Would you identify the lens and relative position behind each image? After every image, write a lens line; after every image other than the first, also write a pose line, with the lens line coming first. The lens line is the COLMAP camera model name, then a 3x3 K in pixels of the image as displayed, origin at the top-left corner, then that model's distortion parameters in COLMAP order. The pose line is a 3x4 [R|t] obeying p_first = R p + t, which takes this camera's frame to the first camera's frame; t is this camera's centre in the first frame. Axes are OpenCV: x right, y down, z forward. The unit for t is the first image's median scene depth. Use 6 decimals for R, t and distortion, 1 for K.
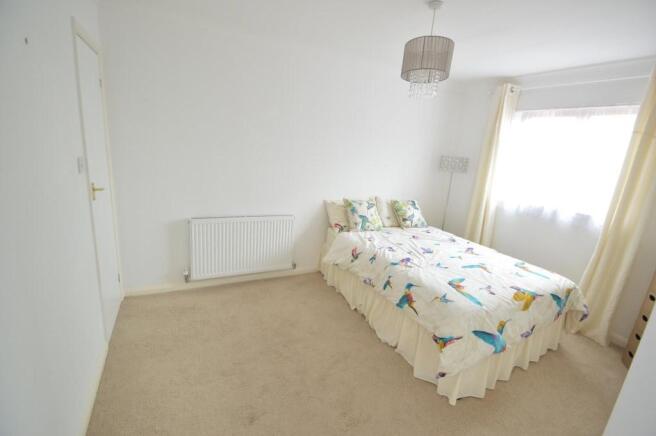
lens RADIAL K [[296.6, 0, 329.5], [0, 296.6, 218.0], [0, 0, 1]] dist [-0.001491, -0.000009]
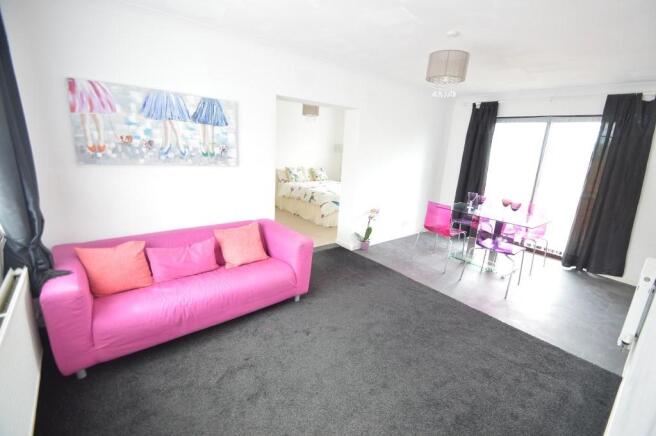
lens RADIAL K [[296.6, 0, 327.5], [0, 296.6, 217.0], [0, 0, 1]] dist [-0.001491, -0.000009]
pose [[0.979997, -0.082980, 0.180890, -0.062728], [0.079699, 0.996497, 0.025345, 0.244986], [-0.182359, -0.010421, 0.983177, -1.037807]]
